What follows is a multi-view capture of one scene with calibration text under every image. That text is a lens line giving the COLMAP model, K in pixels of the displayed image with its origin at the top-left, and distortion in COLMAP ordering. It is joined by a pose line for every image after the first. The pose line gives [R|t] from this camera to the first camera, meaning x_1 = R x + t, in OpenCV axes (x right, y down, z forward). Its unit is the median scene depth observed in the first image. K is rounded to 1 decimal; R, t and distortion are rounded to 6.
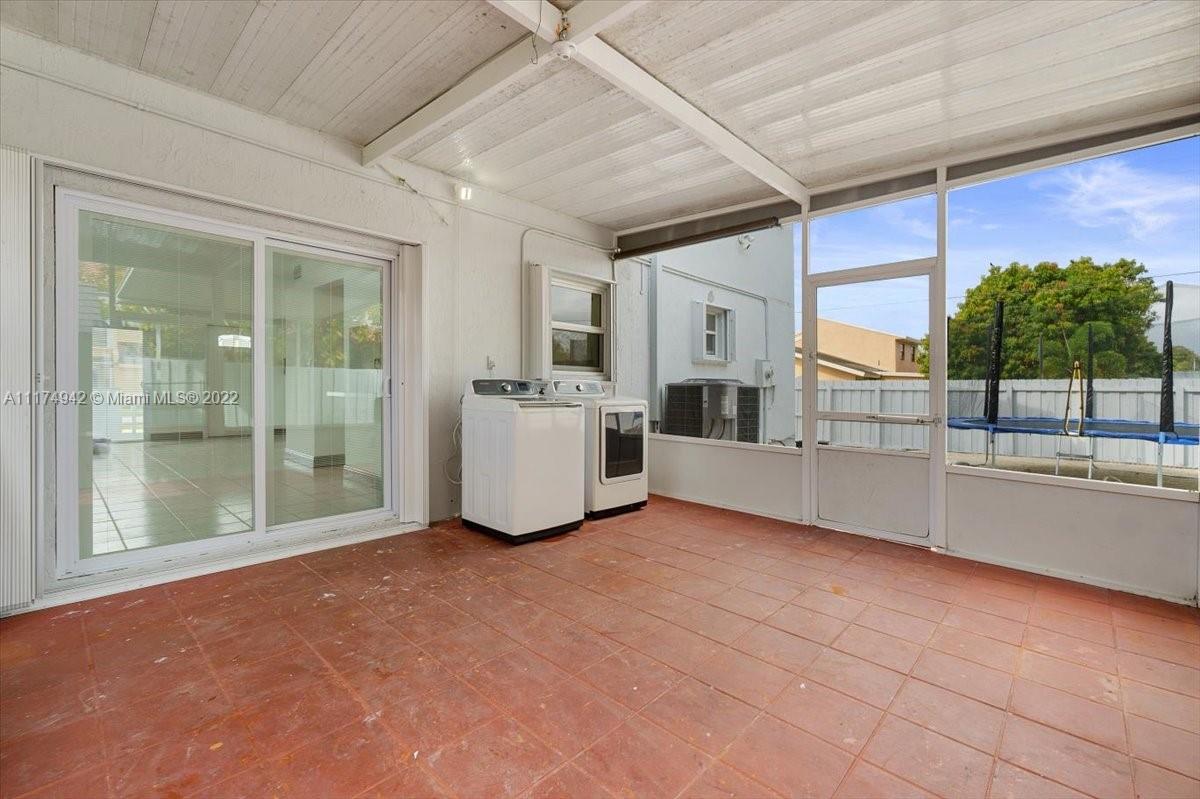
lens RADIAL K [[513.6, 0, 609.6], [0, 513.6, 404.5], [0, 0, 1]] dist [0.001006, -0.000286]
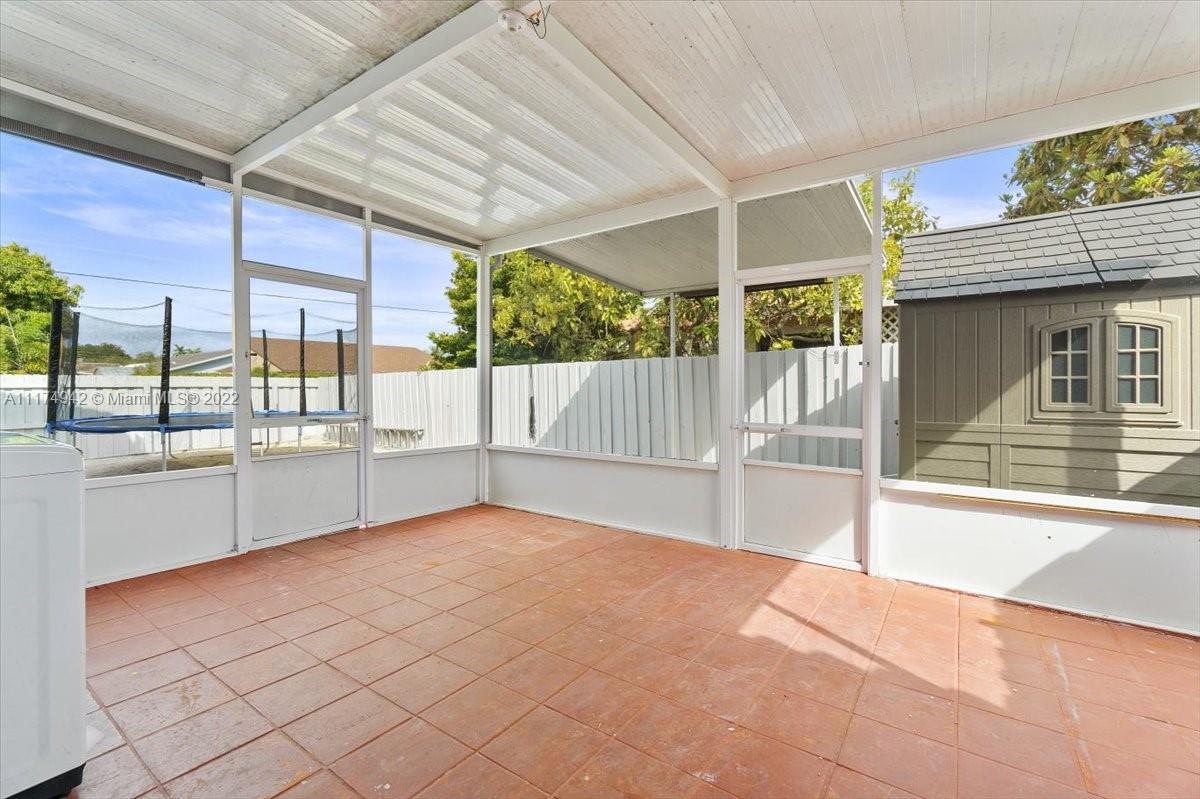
lens RADIAL K [[513.6, 0, 606.5], [0, 513.6, 386.7], [0, 0, 1]] dist [0.001006, -0.000286]
pose [[-0.130568, -0.011079, 0.991377, -0.230911], [0.030339, 0.999425, 0.015165, -0.015260], [-0.990975, 0.032057, -0.130157, 0.221987]]
